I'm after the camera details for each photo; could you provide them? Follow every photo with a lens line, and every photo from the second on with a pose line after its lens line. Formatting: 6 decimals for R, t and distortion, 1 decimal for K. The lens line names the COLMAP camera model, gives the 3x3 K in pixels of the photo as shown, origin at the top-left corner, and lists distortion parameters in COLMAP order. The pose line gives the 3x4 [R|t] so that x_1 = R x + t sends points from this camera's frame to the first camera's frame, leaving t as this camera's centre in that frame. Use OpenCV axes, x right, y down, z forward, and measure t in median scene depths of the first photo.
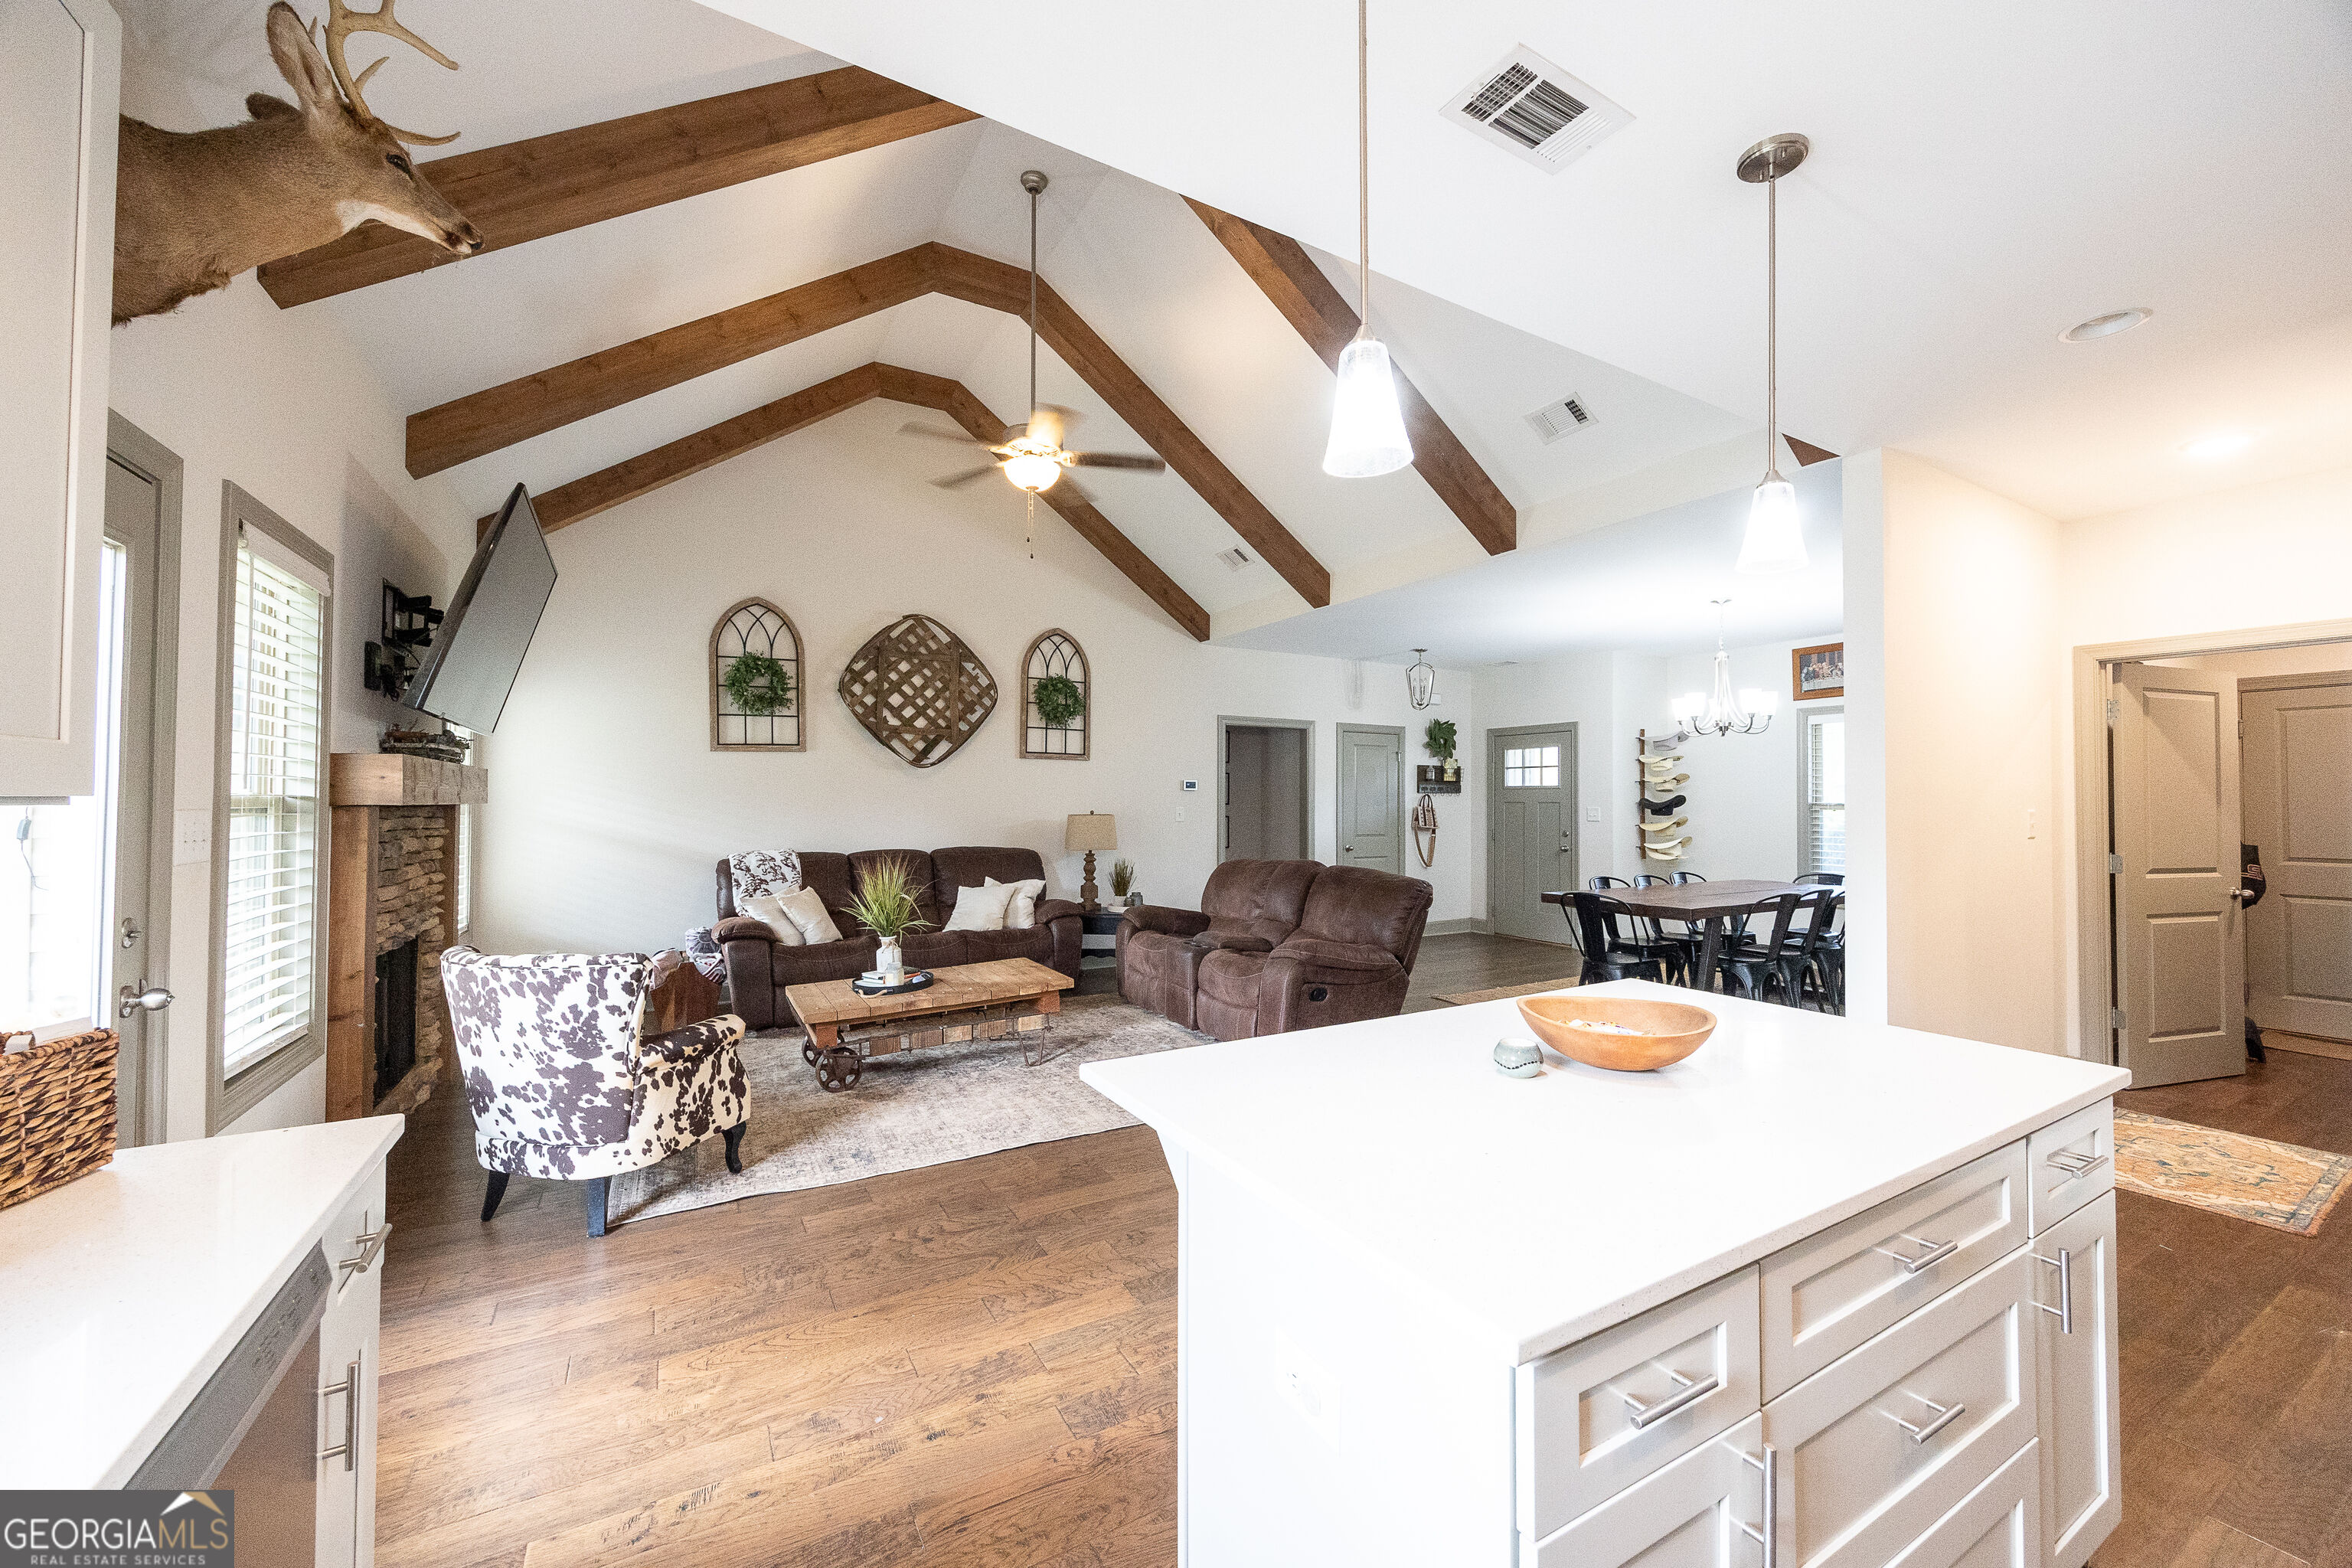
lens RADIAL K [[898.8, 0, 1184.1], [0, 898.8, 784.6], [0, 0, 1]] dist [-0.001630, 0.000316]
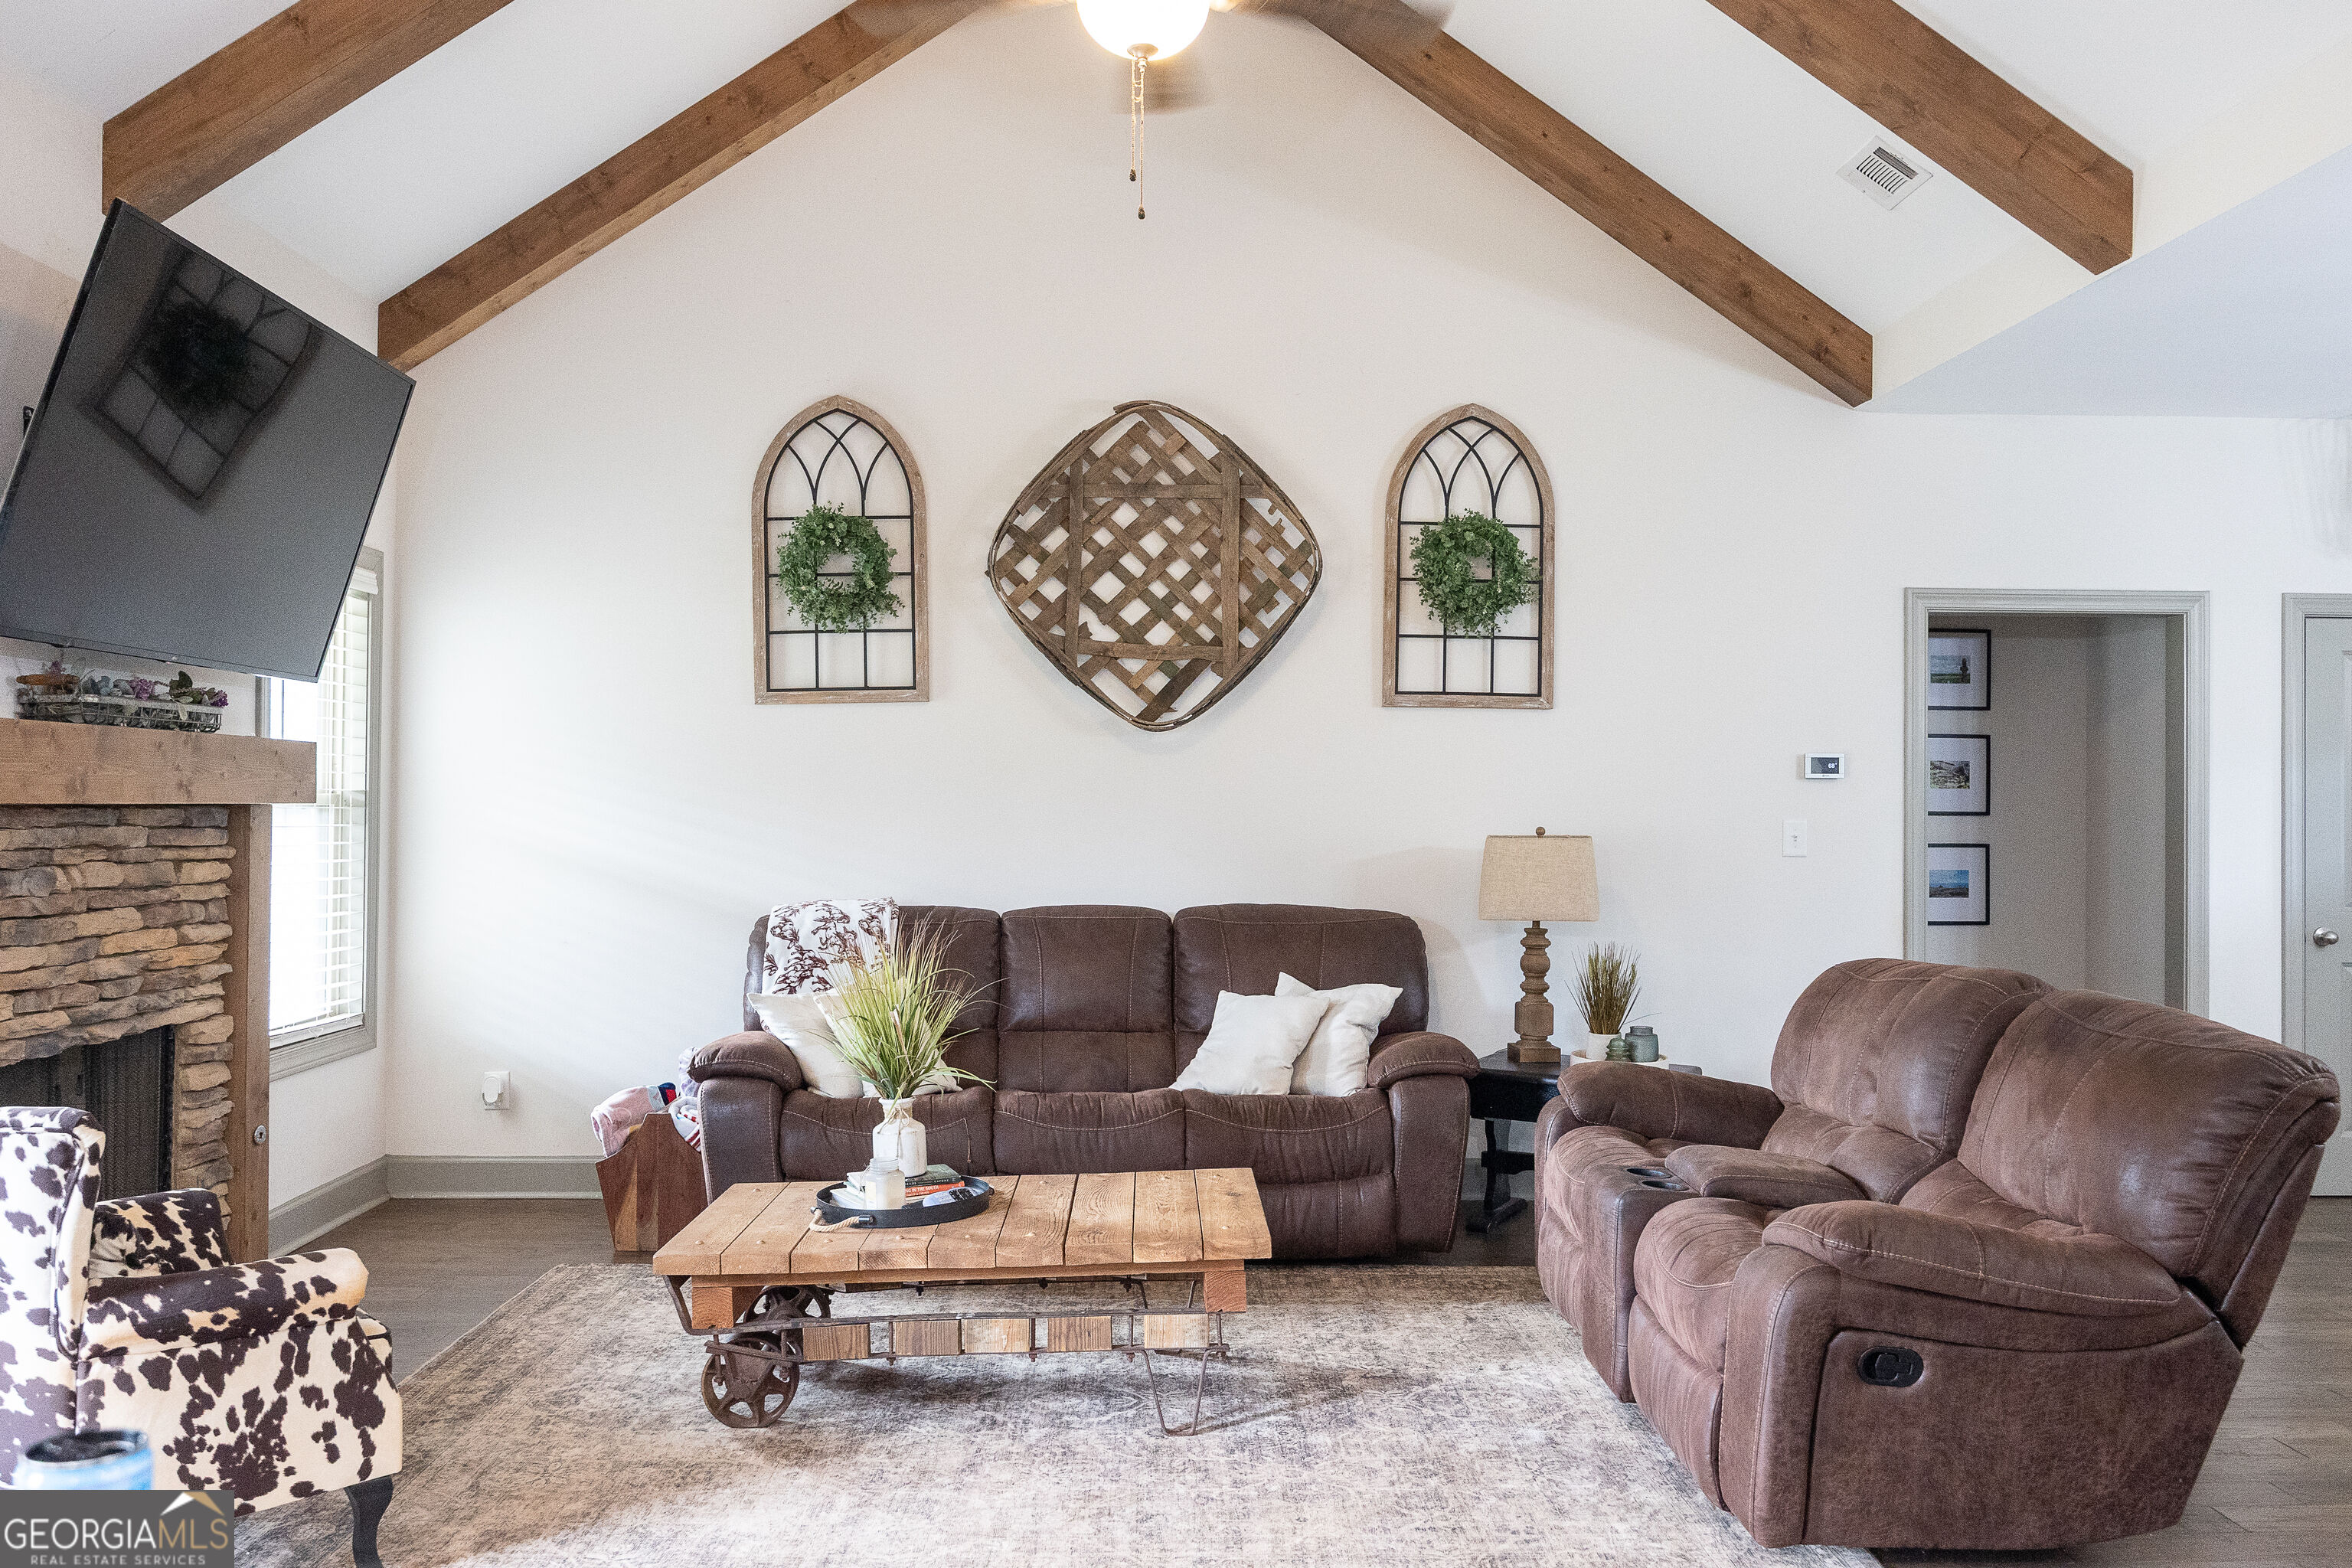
lens RADIAL K [[1822.6, 0, 1188.1], [0, 1822.6, 776.7], [0, 0, 1]] dist [-0.000832, -0.005657]
pose [[0.881661, -0.003045, -0.471873, 0.177093], [0.004092, 0.999991, 0.001193, 0.004016], [0.471866, -0.002983, 0.881665, 0.189316]]
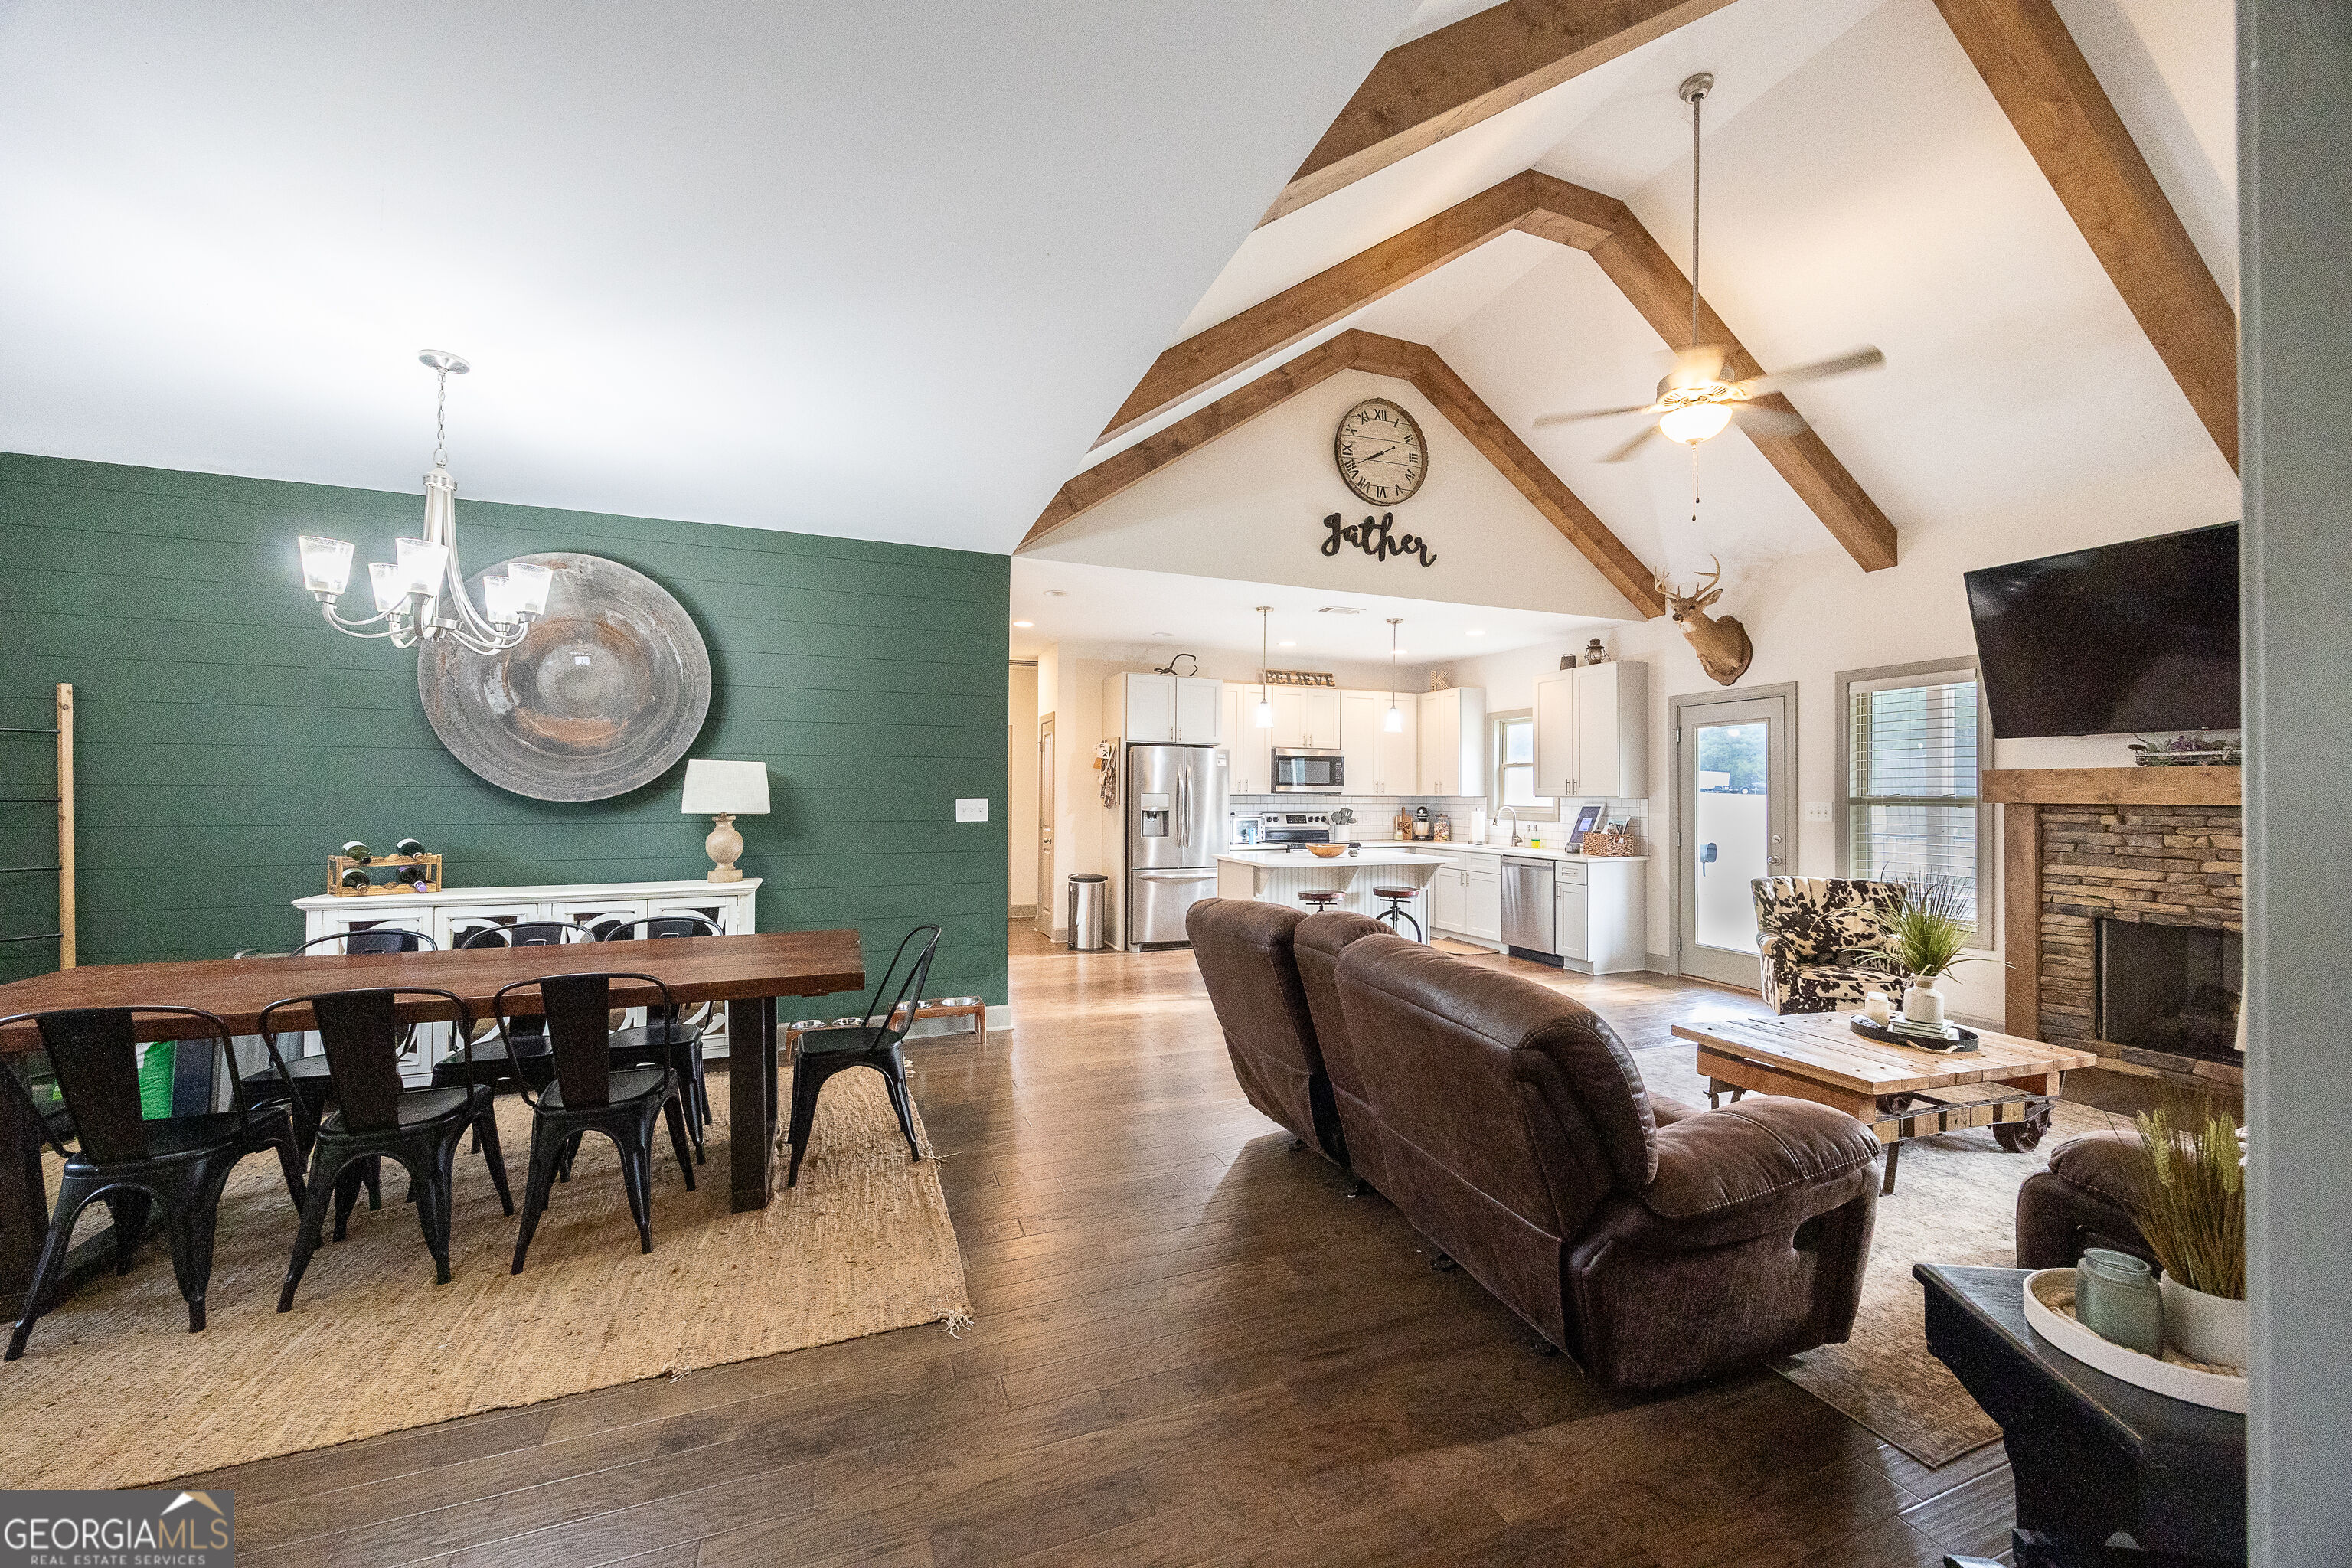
lens RADIAL K [[898.8, 0, 1184.1], [0, 898.8, 784.6], [0, 0, 1]] dist [-0.001630, 0.000316]
pose [[-0.989195, -0.004072, 0.146550, 0.140371], [-0.008277, 0.999571, -0.028097, 0.023837], [-0.146372, -0.029006, -0.988804, 1.383621]]
